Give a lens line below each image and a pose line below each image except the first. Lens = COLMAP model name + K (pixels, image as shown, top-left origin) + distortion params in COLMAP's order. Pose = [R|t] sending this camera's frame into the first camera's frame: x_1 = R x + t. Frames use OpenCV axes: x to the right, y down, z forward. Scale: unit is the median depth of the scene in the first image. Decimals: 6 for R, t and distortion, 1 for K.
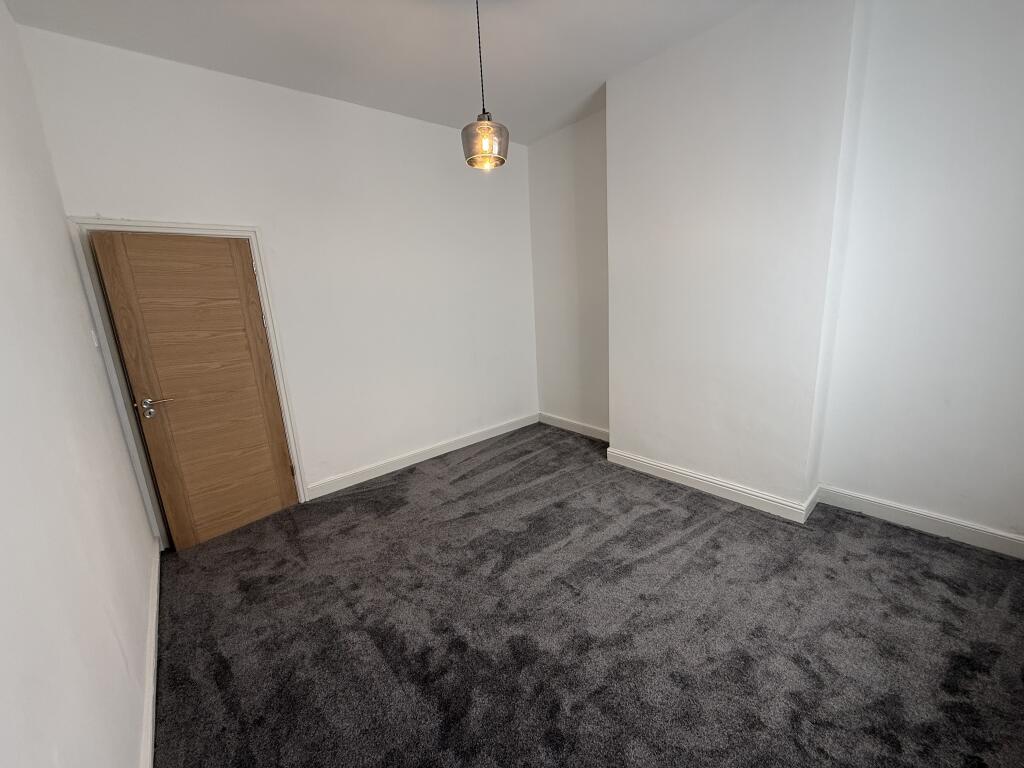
lens RADIAL K [[409.0, 0, 510.4], [0, 409.0, 383.3], [0, 0, 1]] dist [-0.000461, 0.000059]
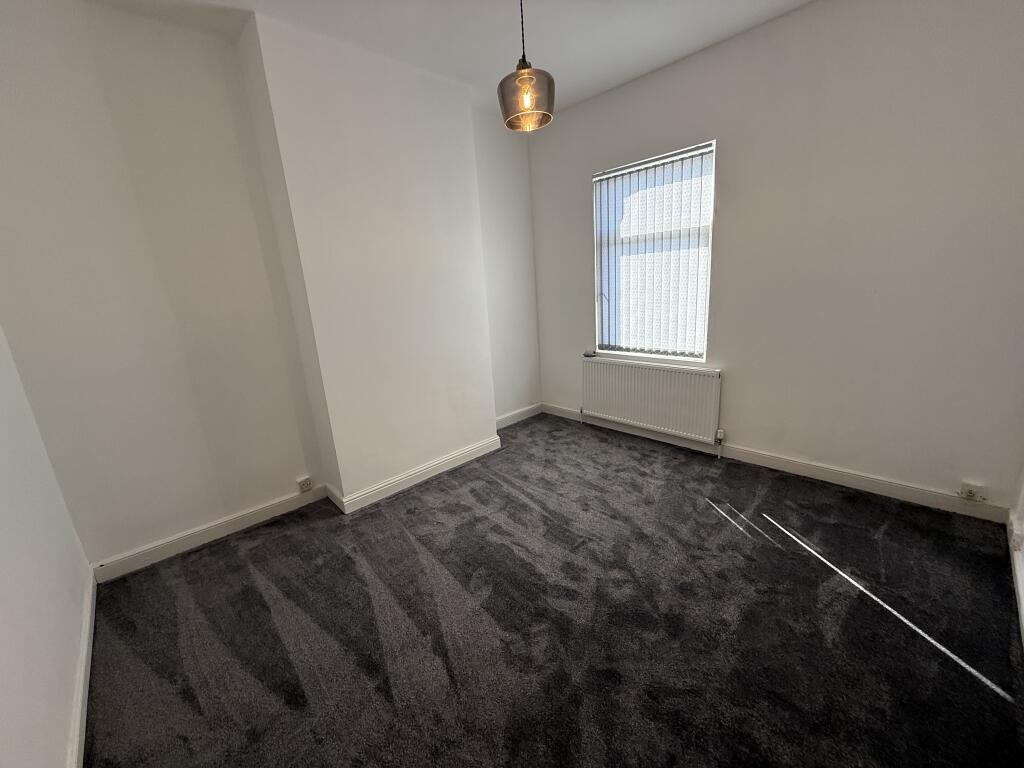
lens RADIAL K [[409.0, 0, 510.4], [0, 409.0, 383.3], [0, 0, 1]] dist [-0.000461, 0.000059]
pose [[-0.058436, -0.179437, 0.982032, -0.684252], [0.282989, 0.940384, 0.188667, -0.145604], [-0.957341, 0.288929, -0.004173, 0.840074]]
